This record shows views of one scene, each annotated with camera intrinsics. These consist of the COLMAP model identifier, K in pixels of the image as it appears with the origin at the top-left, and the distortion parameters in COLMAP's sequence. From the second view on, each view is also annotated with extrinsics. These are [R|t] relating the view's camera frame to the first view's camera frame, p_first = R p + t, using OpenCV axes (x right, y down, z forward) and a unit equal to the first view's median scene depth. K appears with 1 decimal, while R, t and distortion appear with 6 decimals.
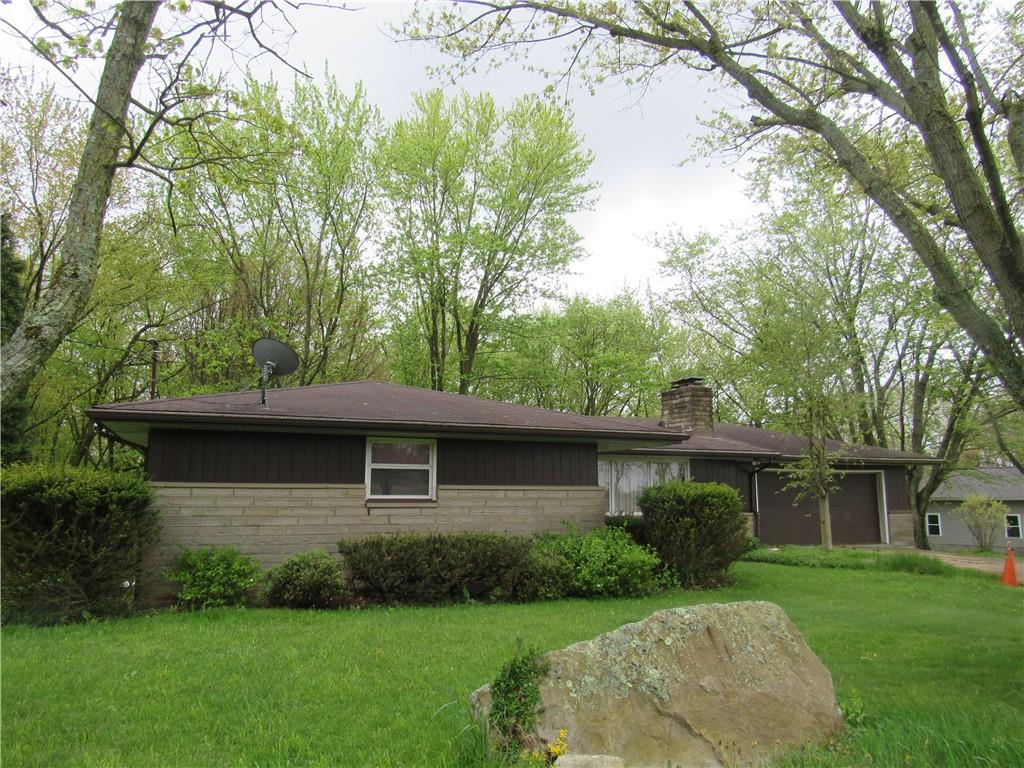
lens RADIAL K [[726.4, 0, 512.0], [0, 726.4, 379.7], [0, 0, 1]] dist [-0.027763, 0.018272]
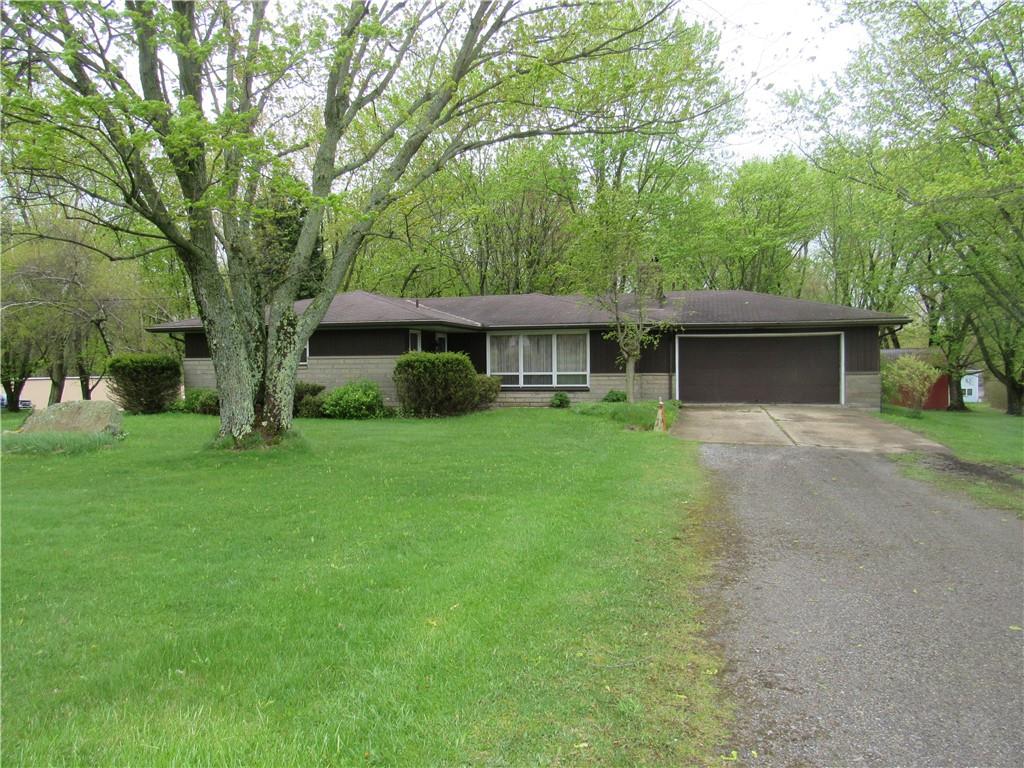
lens RADIAL K [[726.4, 0, 506.6], [0, 726.4, 385.0], [0, 0, 1]] dist [-0.027763, 0.018272]
pose [[0.793266, 0.010469, -0.608785, 1.424311], [0.107343, 0.981787, 0.156755, -0.013923], [0.599338, -0.189697, 0.777694, -0.111358]]
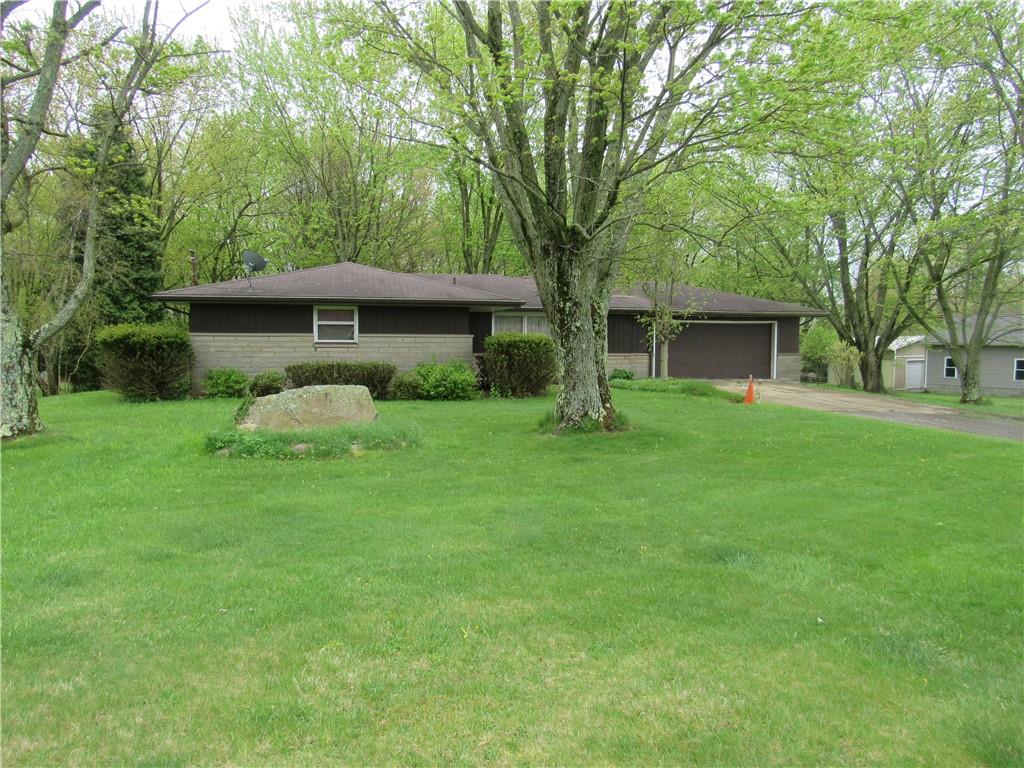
lens RADIAL K [[726.4, 0, 513.5], [0, 726.4, 384.4], [0, 0, 1]] dist [-0.027763, 0.018272]
pose [[0.982020, 0.016667, -0.188042, 0.580169], [0.025625, 0.975107, 0.220250, -0.102213], [0.187032, -0.221109, 0.957147, -0.564723]]
